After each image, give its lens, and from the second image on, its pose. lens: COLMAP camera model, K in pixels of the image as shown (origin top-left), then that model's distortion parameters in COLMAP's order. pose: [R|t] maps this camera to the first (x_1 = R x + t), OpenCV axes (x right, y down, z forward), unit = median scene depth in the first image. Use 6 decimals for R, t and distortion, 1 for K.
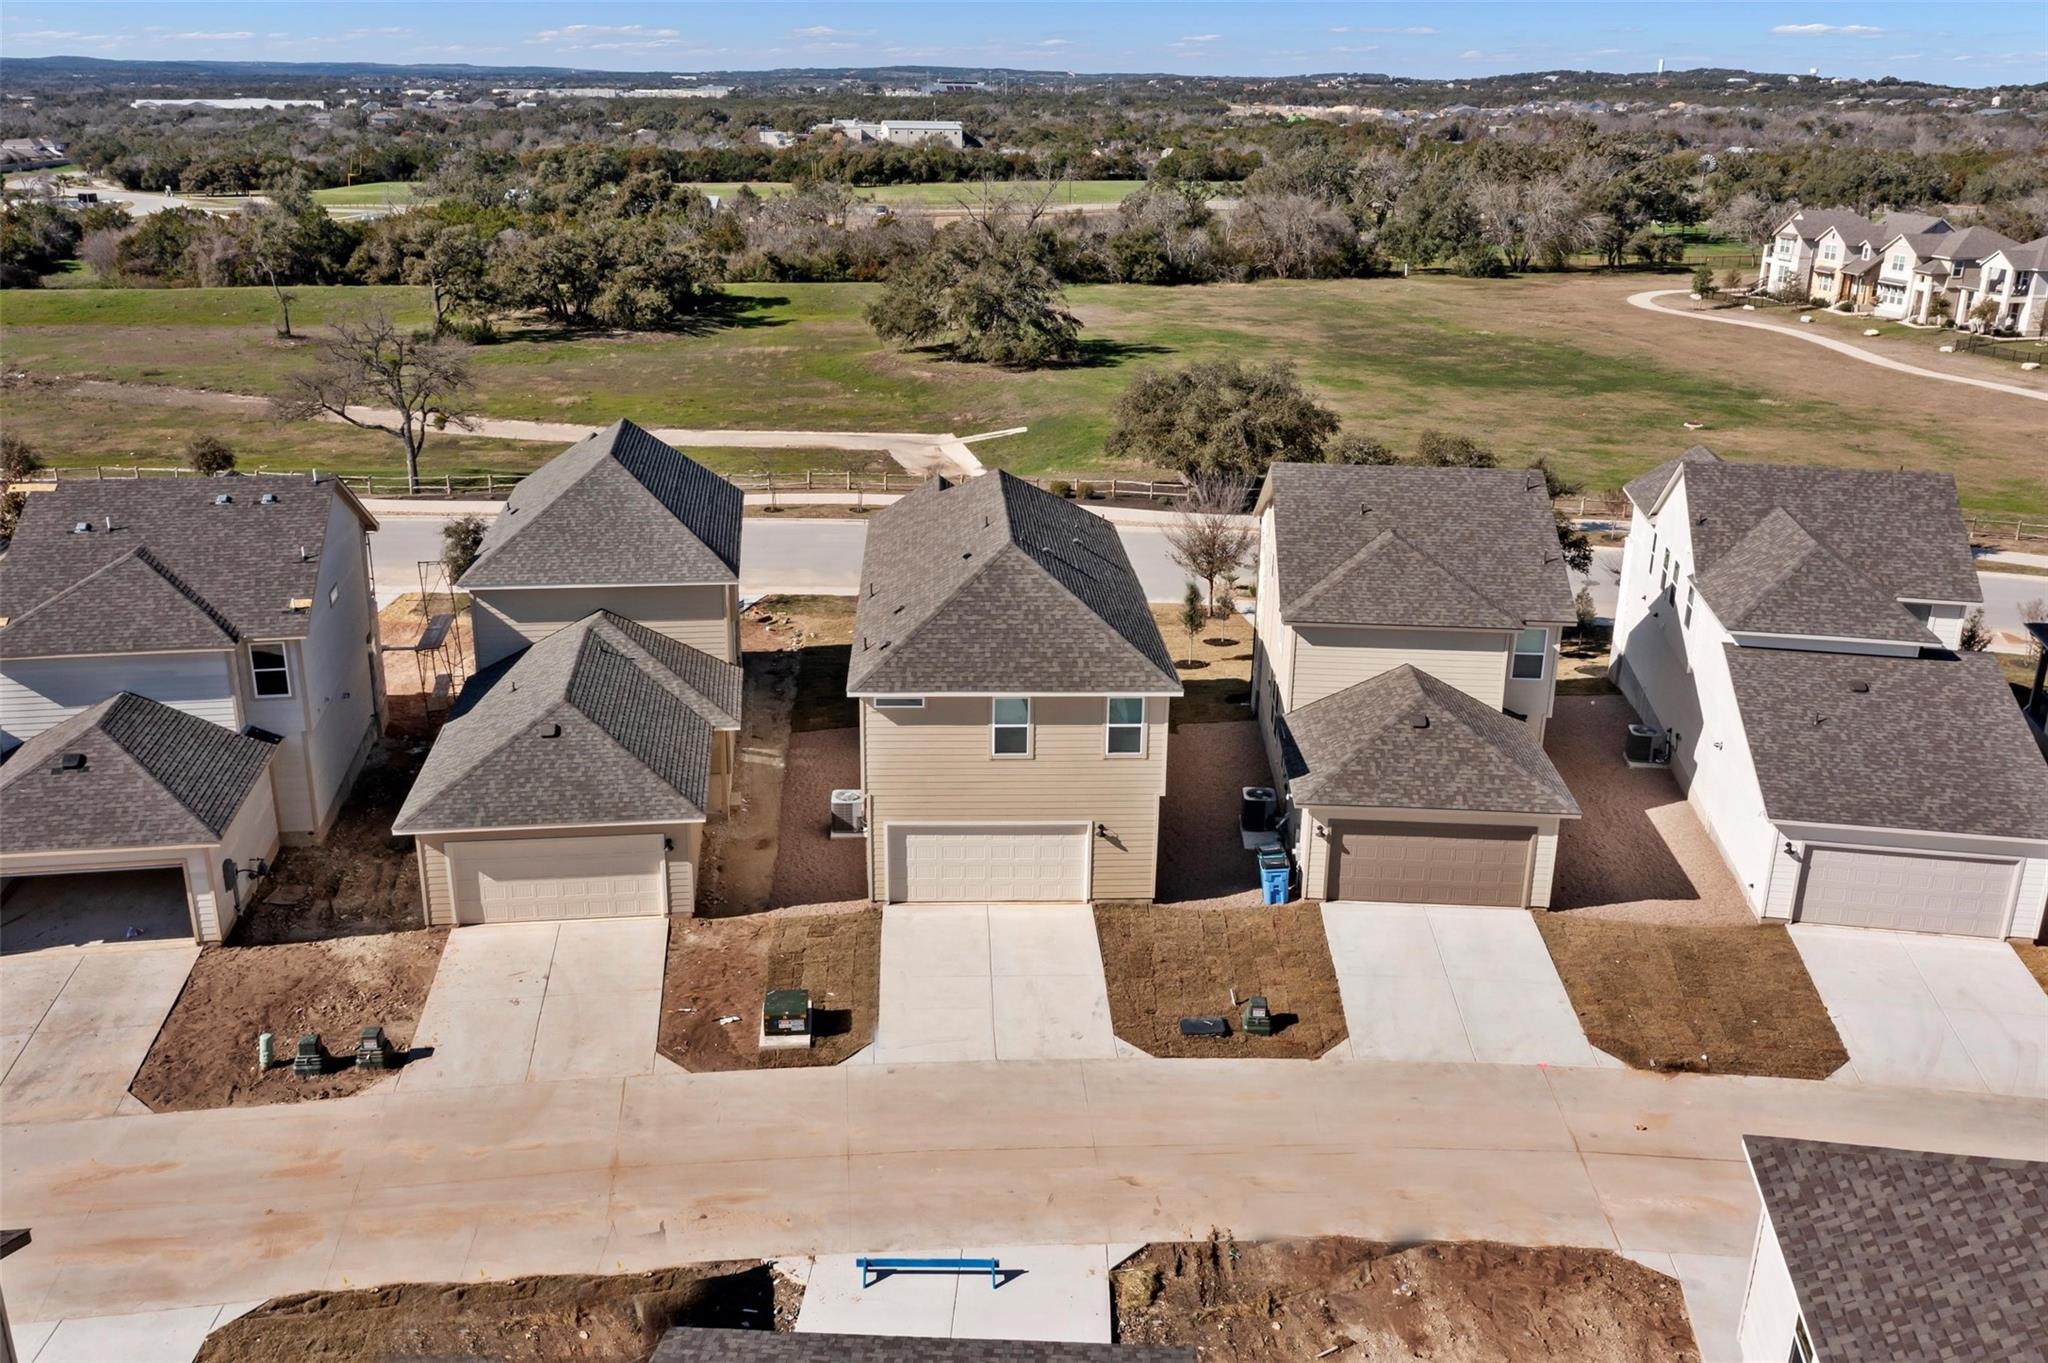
lens RADIAL K [[1767.1, 0, 1024.0], [0, 1767.1, 681.5], [0, 0, 1]] dist [-0.020069, 0.005084]
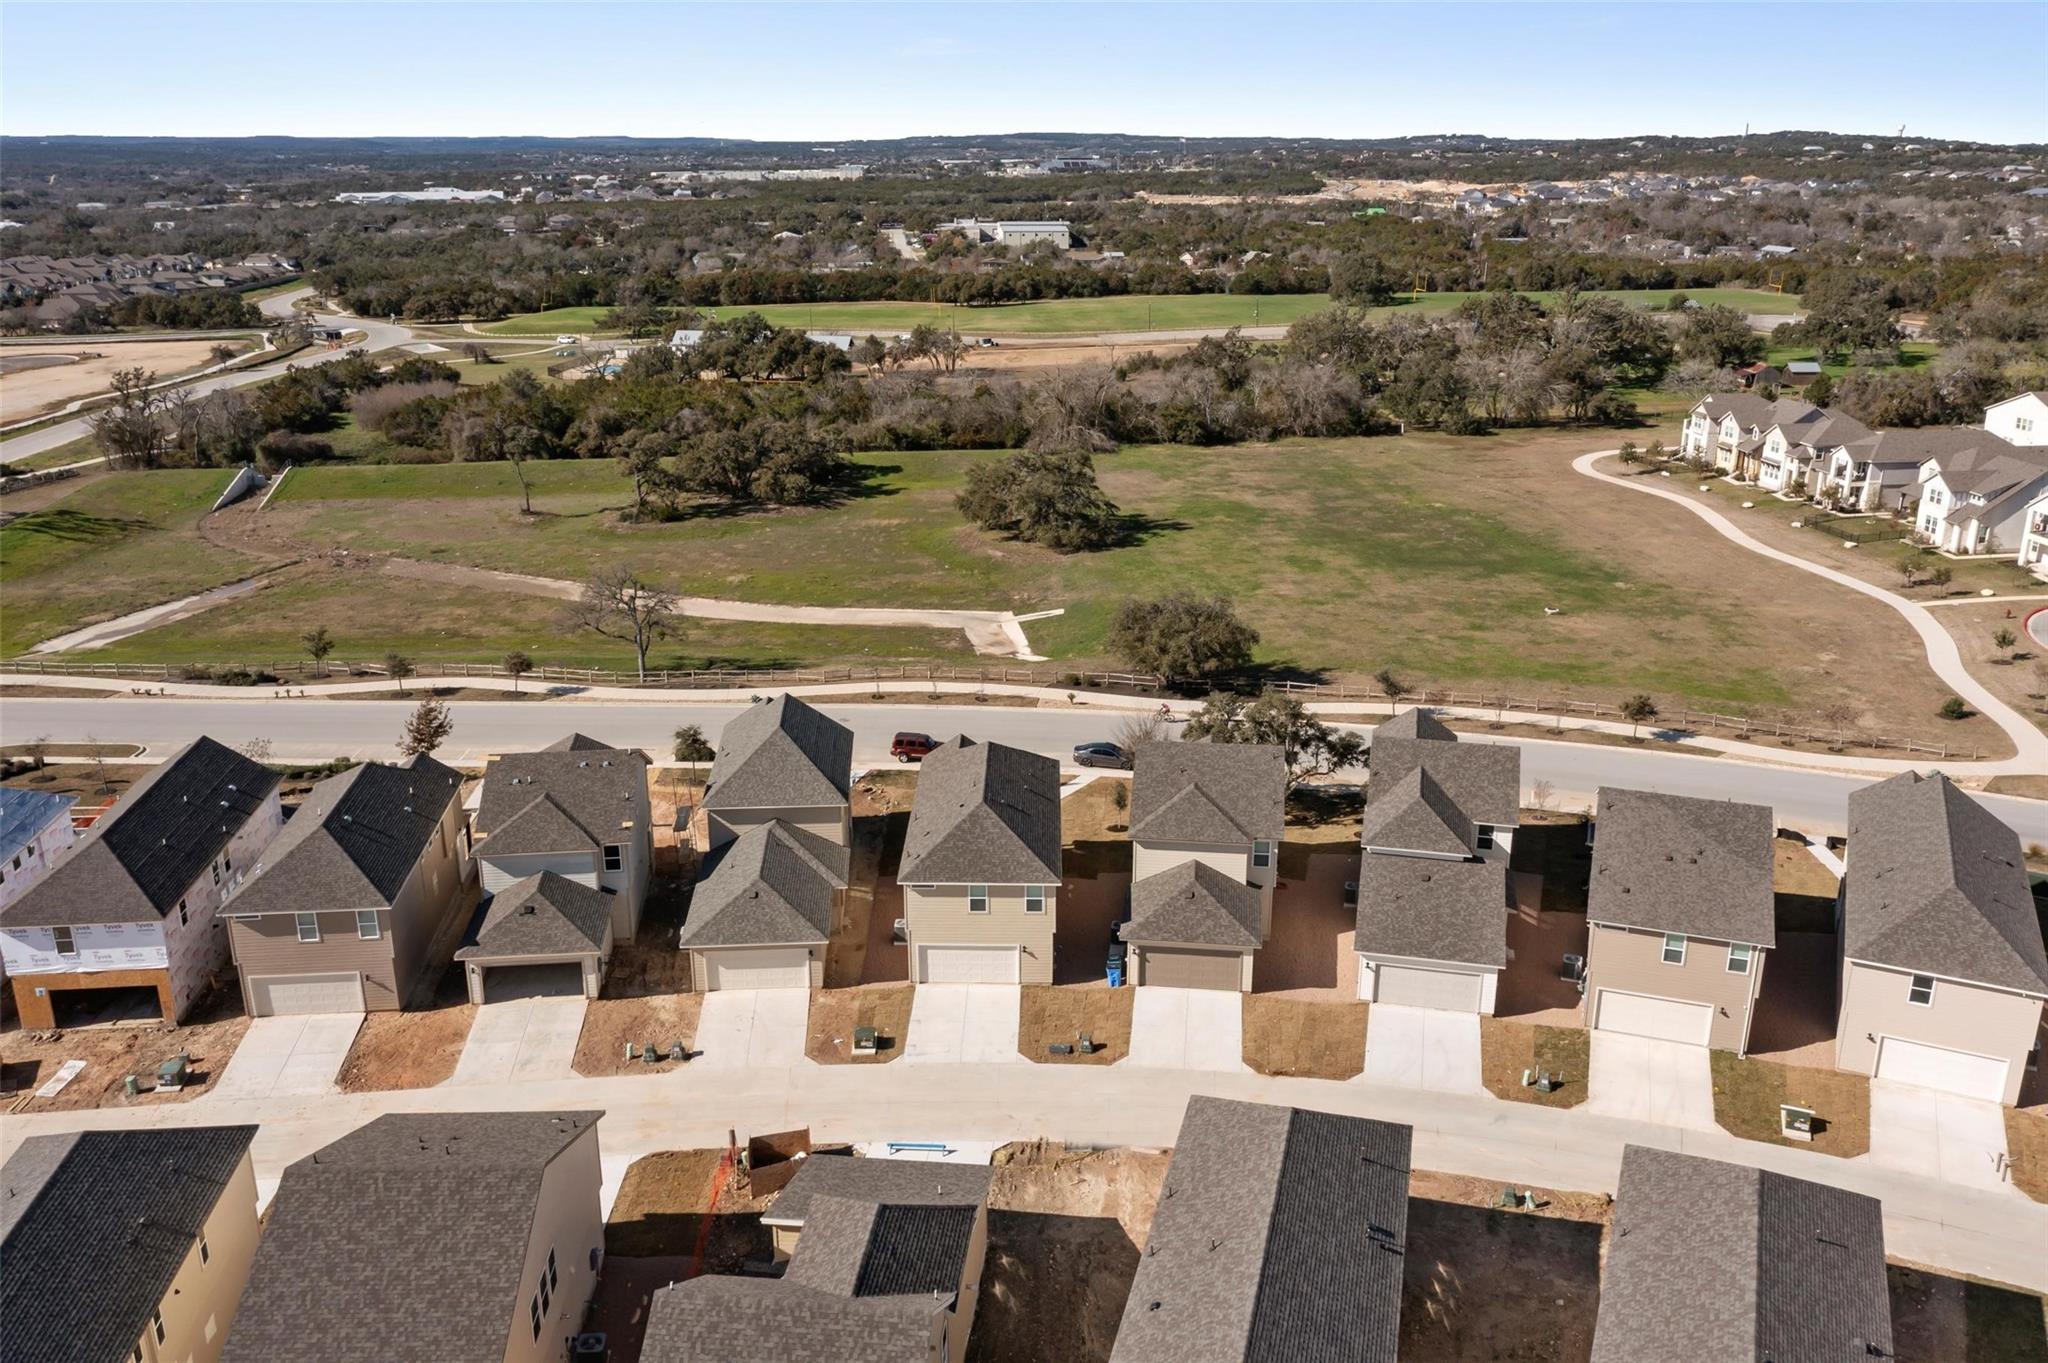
lens RADIAL K [[1767.1, 0, 1024.0], [0, 1767.1, 681.5], [0, 0, 1]] dist [-0.020069, 0.005084]
pose [[0.997155, 0.006213, -0.075120, 0.063993], [-0.006387, 0.999977, -0.002070, -0.071611], [0.075105, 0.002544, 0.997172, -0.332412]]
